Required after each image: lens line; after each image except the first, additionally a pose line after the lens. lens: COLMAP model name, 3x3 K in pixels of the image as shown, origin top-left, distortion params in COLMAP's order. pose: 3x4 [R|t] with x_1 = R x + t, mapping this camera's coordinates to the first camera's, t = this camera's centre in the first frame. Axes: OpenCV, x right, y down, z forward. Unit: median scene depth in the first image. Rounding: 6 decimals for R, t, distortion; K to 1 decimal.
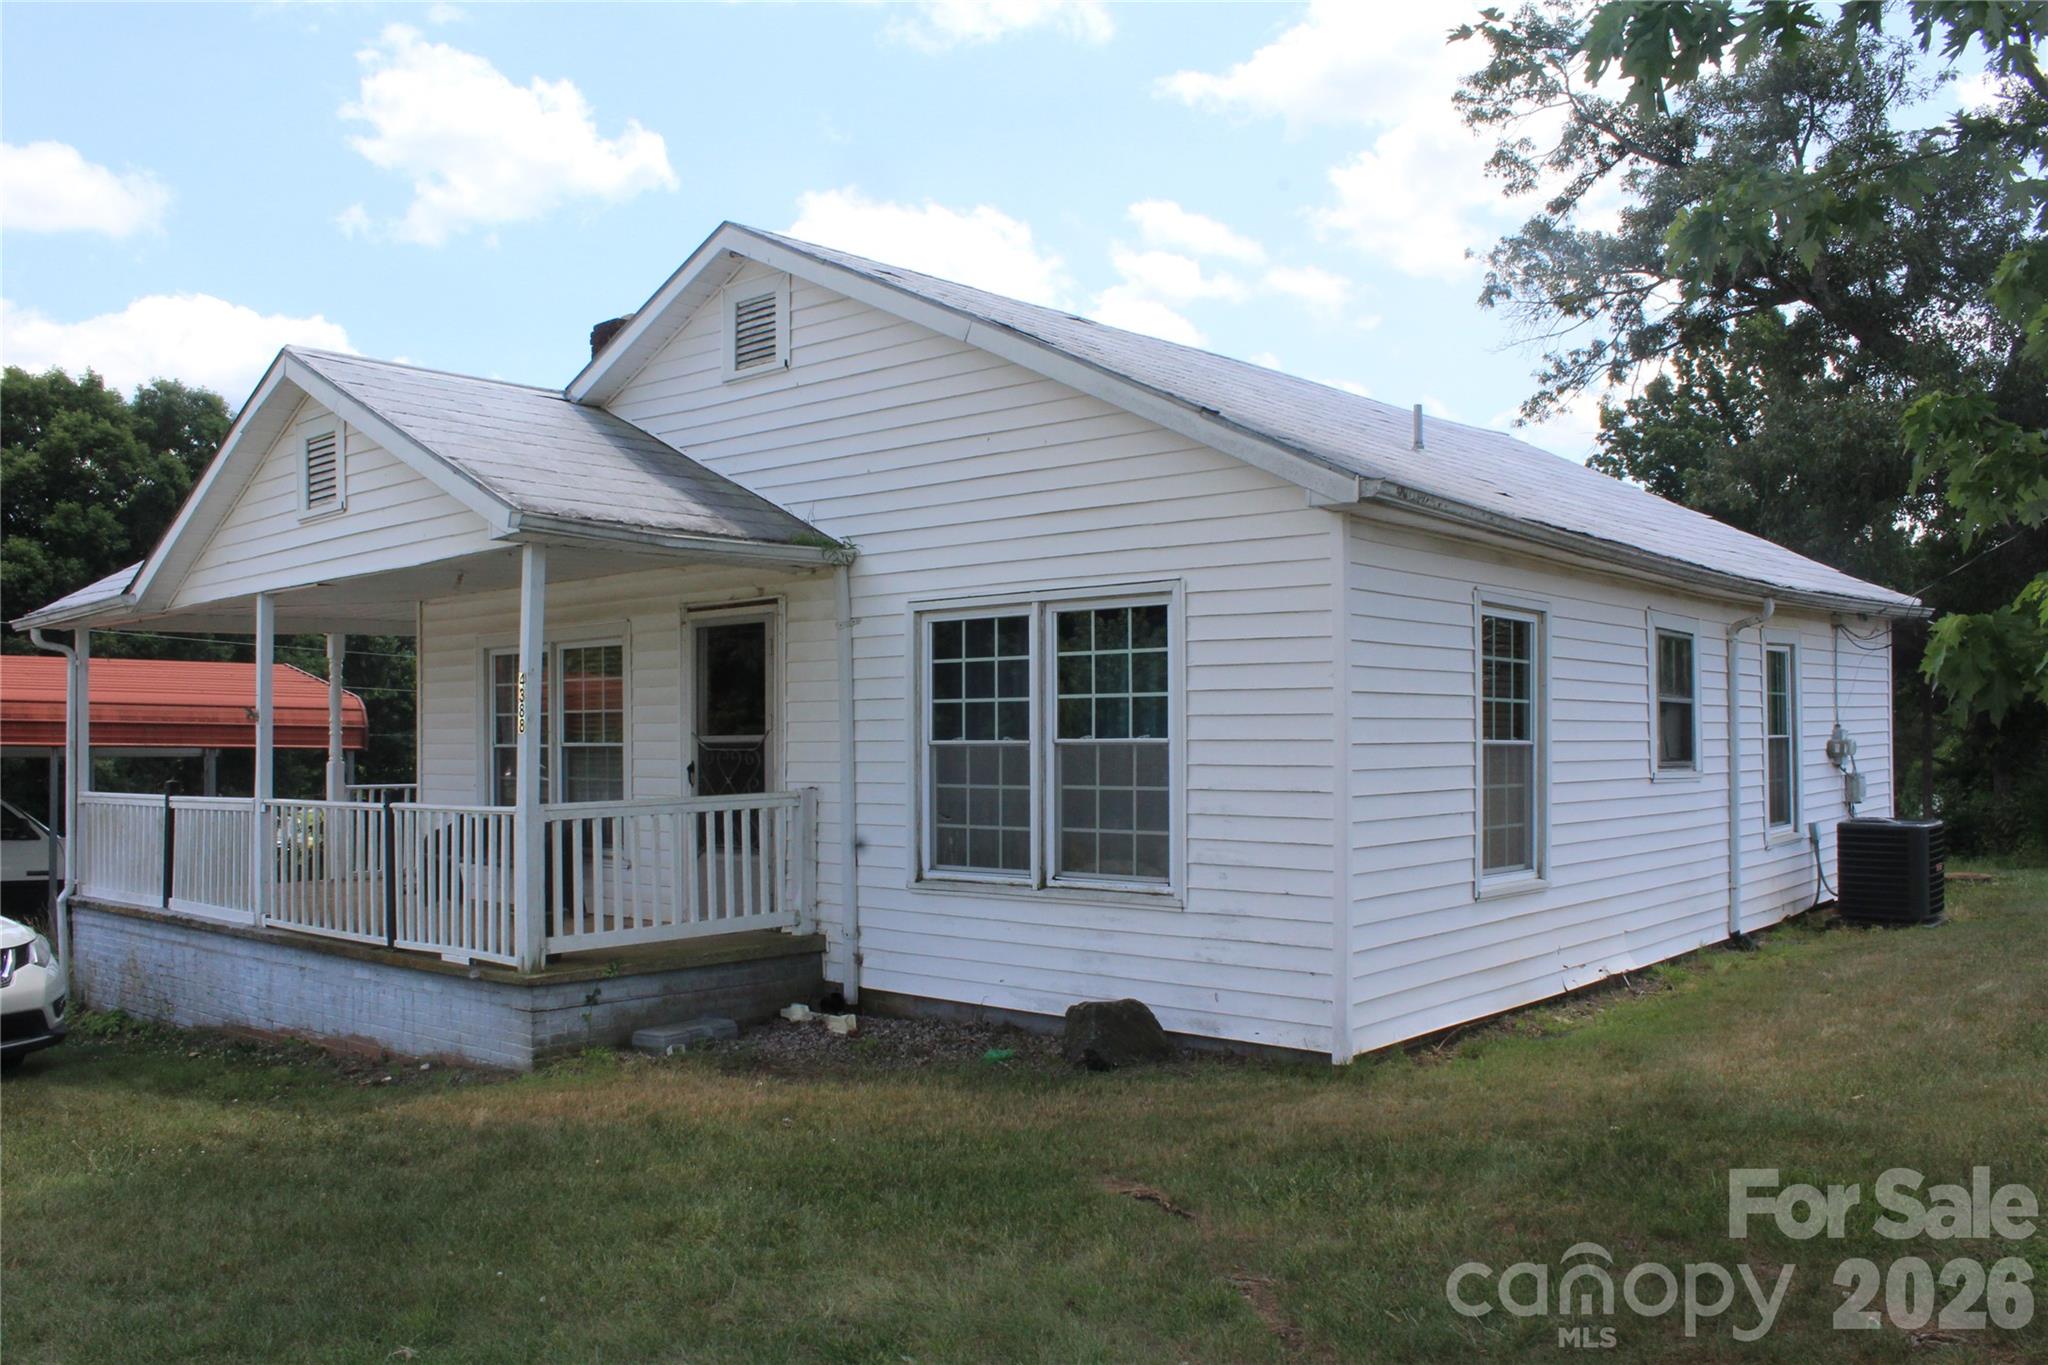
lens RADIAL K [[1681.7, 0, 1013.2], [0, 1681.7, 691.6], [0, 0, 1]] dist [-0.170891, 0.151717]
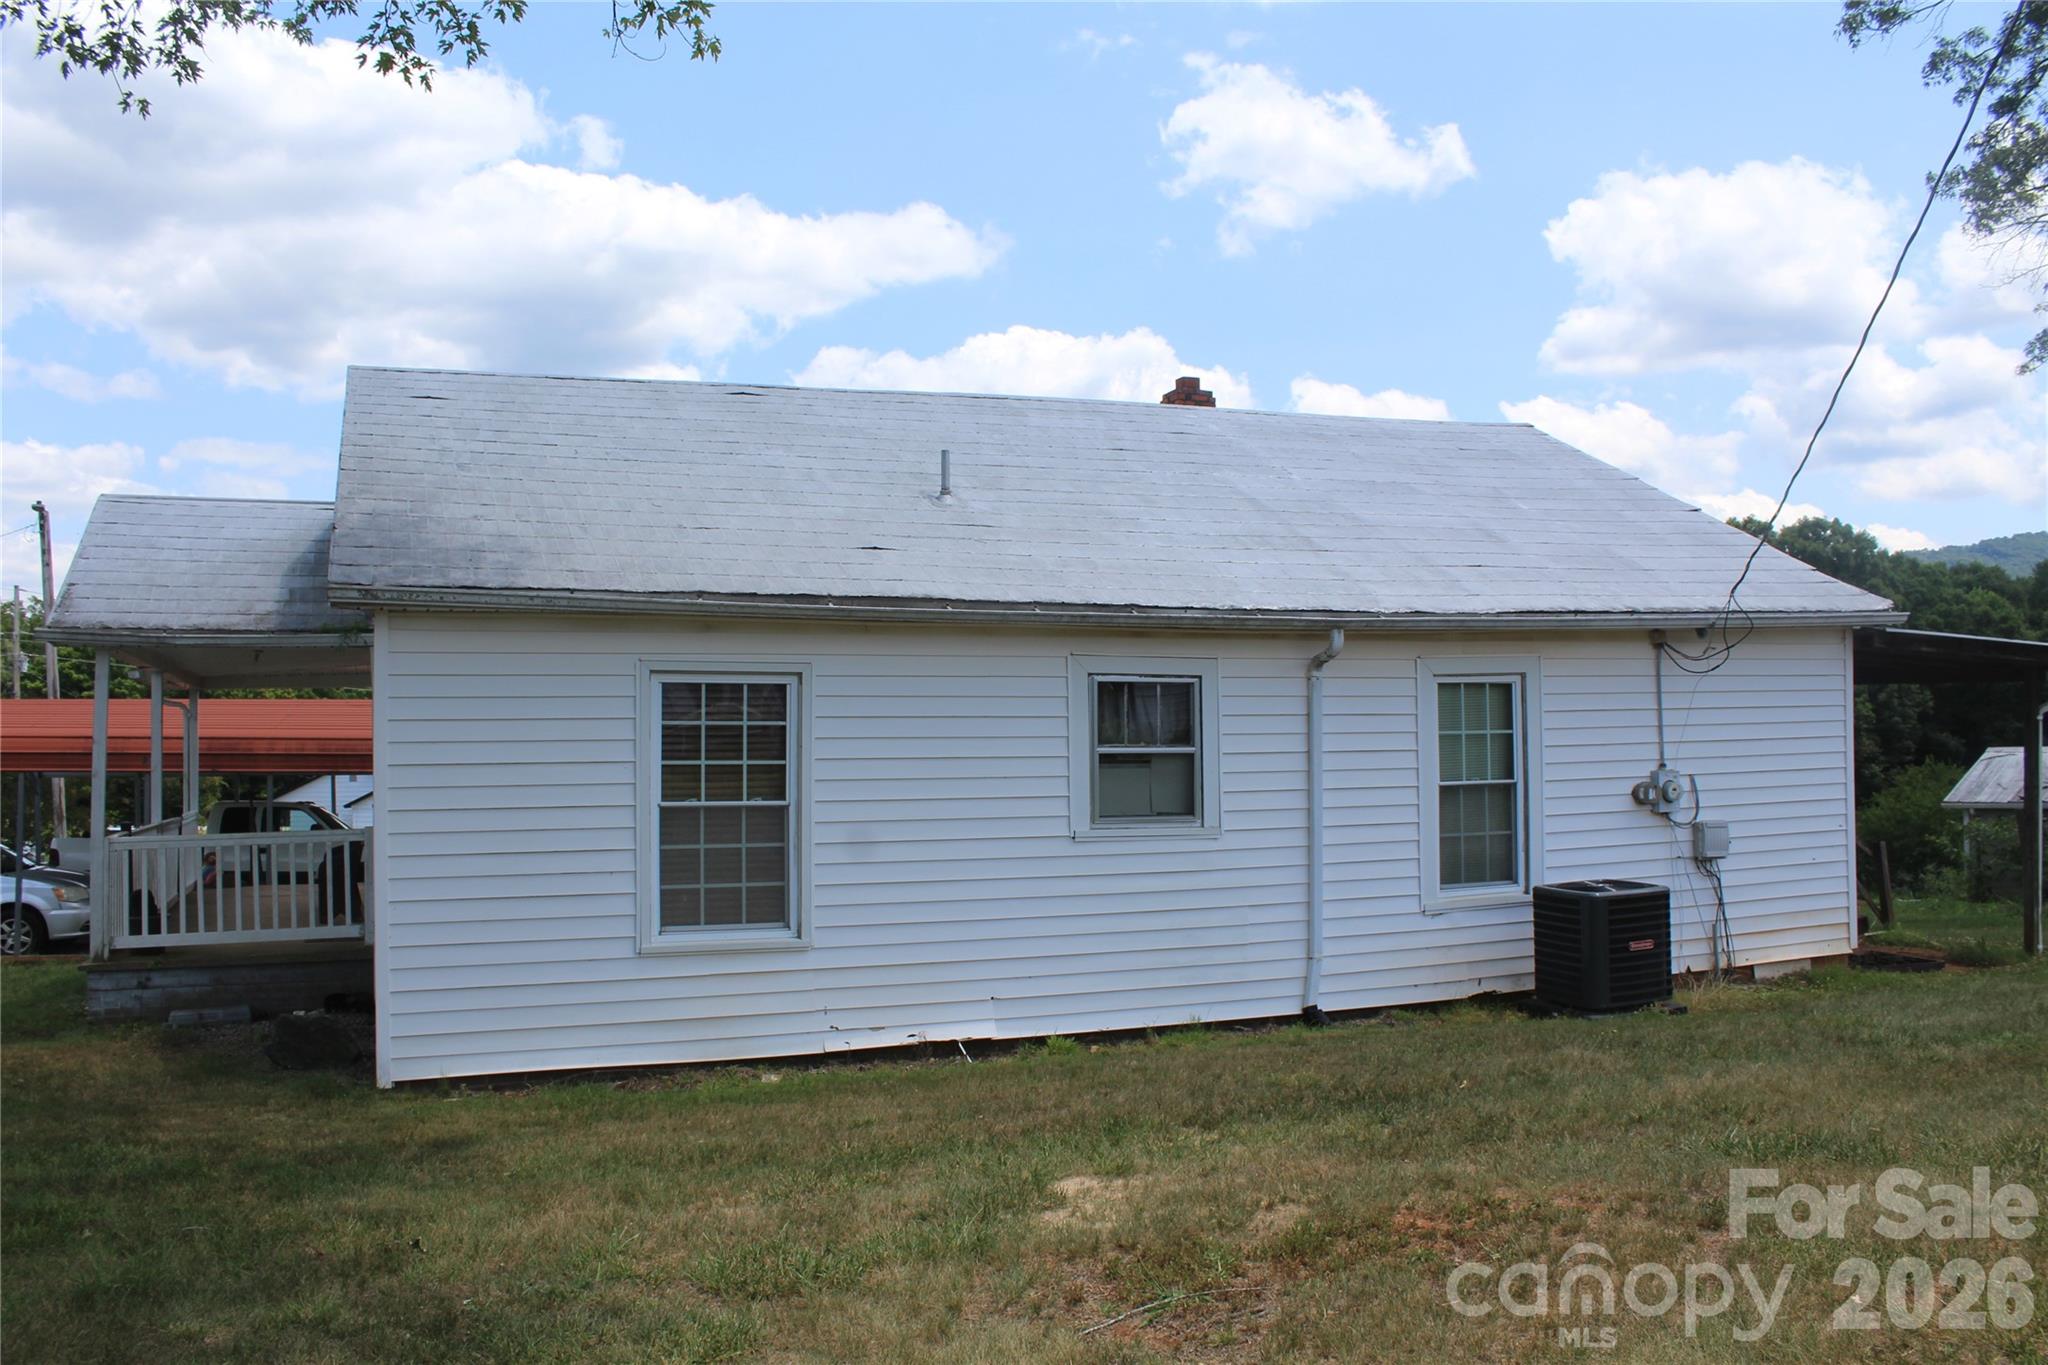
lens RADIAL K [[1681.7, 0, 1013.2], [0, 1681.7, 691.6], [0, 0, 1]] dist [-0.170891, 0.151717]
pose [[0.885953, -0.017744, -0.463435, 0.871299], [0.019593, 0.999808, -0.000824, -0.032279], [0.463360, -0.008350, 0.886131, 0.150282]]
